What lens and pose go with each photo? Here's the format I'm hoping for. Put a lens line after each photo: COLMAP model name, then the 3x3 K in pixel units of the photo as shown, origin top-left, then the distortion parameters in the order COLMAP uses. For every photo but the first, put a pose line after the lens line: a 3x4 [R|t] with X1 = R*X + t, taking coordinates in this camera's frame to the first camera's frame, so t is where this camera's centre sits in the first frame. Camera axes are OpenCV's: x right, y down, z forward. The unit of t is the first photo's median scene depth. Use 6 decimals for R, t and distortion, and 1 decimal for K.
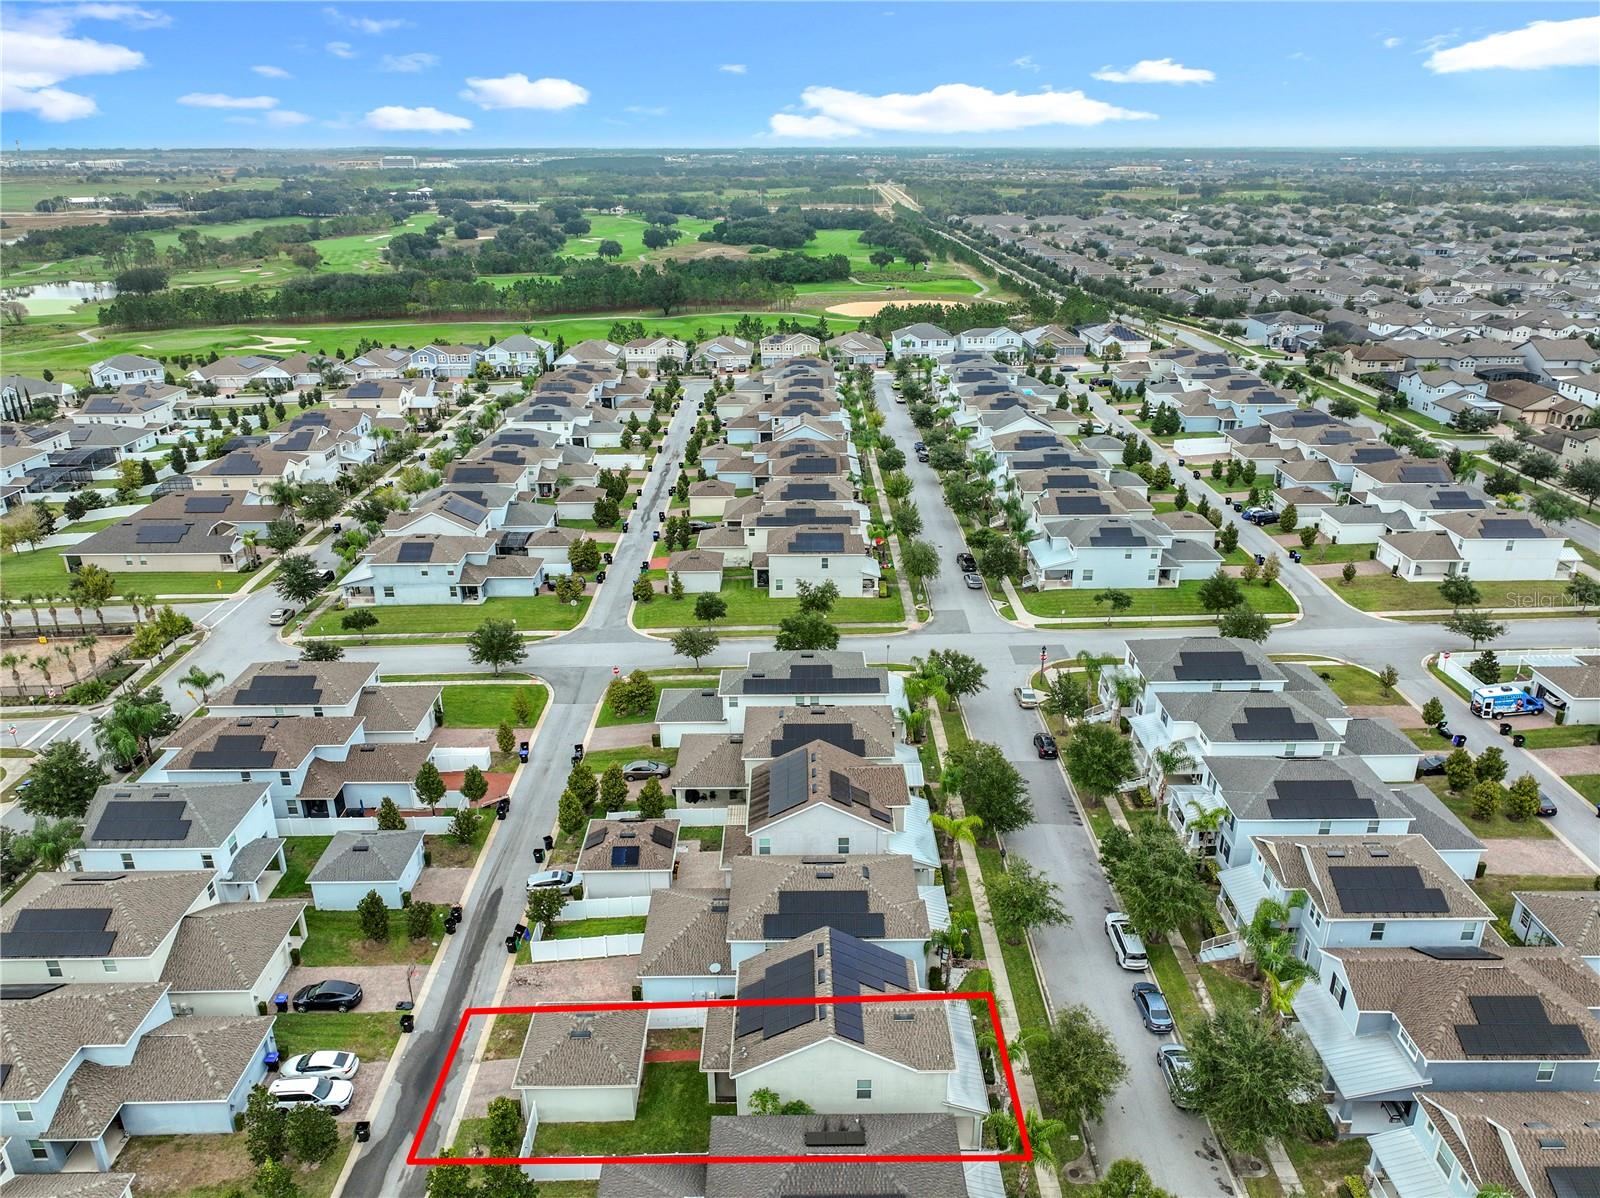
lens RADIAL K [[1131.9, 0, 800.6], [0, 1131.9, 577.1], [0, 0, 1]] dist [-0.017451, 0.026472]
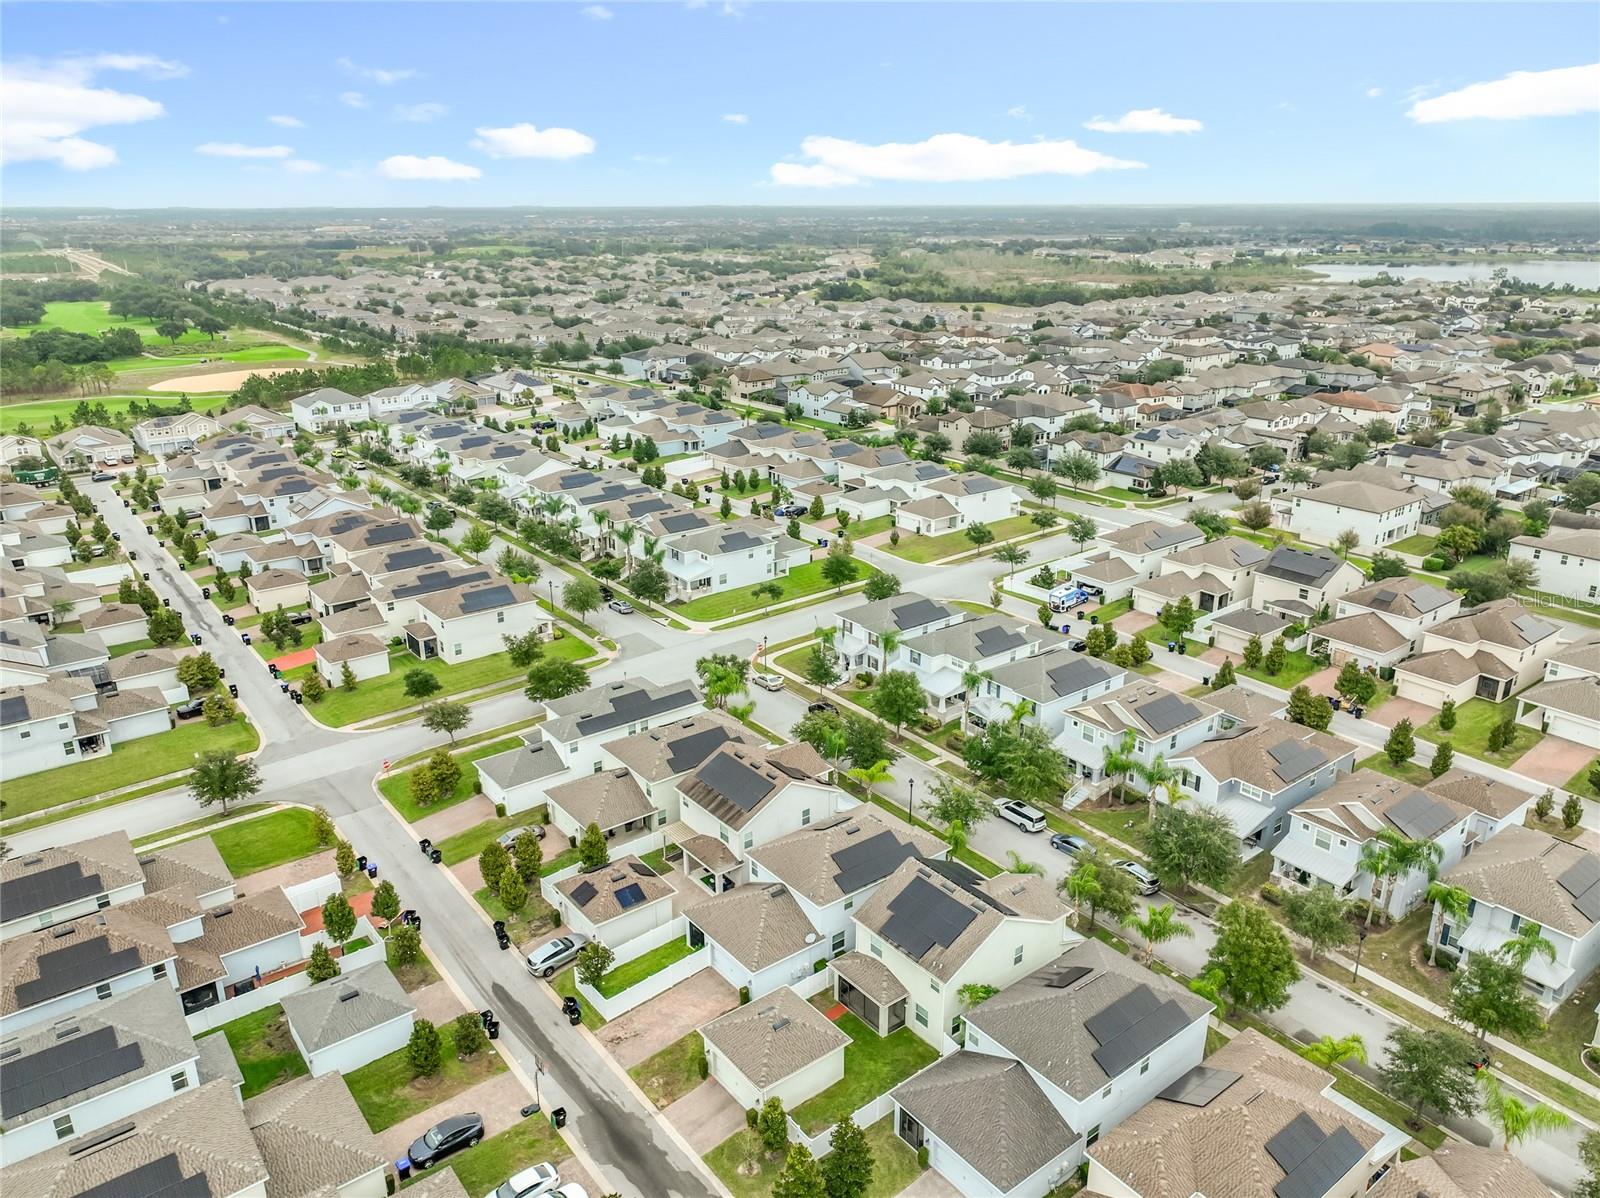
lens RADIAL K [[1131.9, 0, 800.6], [0, 1131.9, 577.1], [0, 0, 1]] dist [-0.017451, 0.026472]
pose [[0.799613, -0.188682, 0.570103, -0.320447], [0.215138, 0.976349, 0.021387, -0.010998], [-0.560655, 0.105550, 0.821295, 0.033606]]
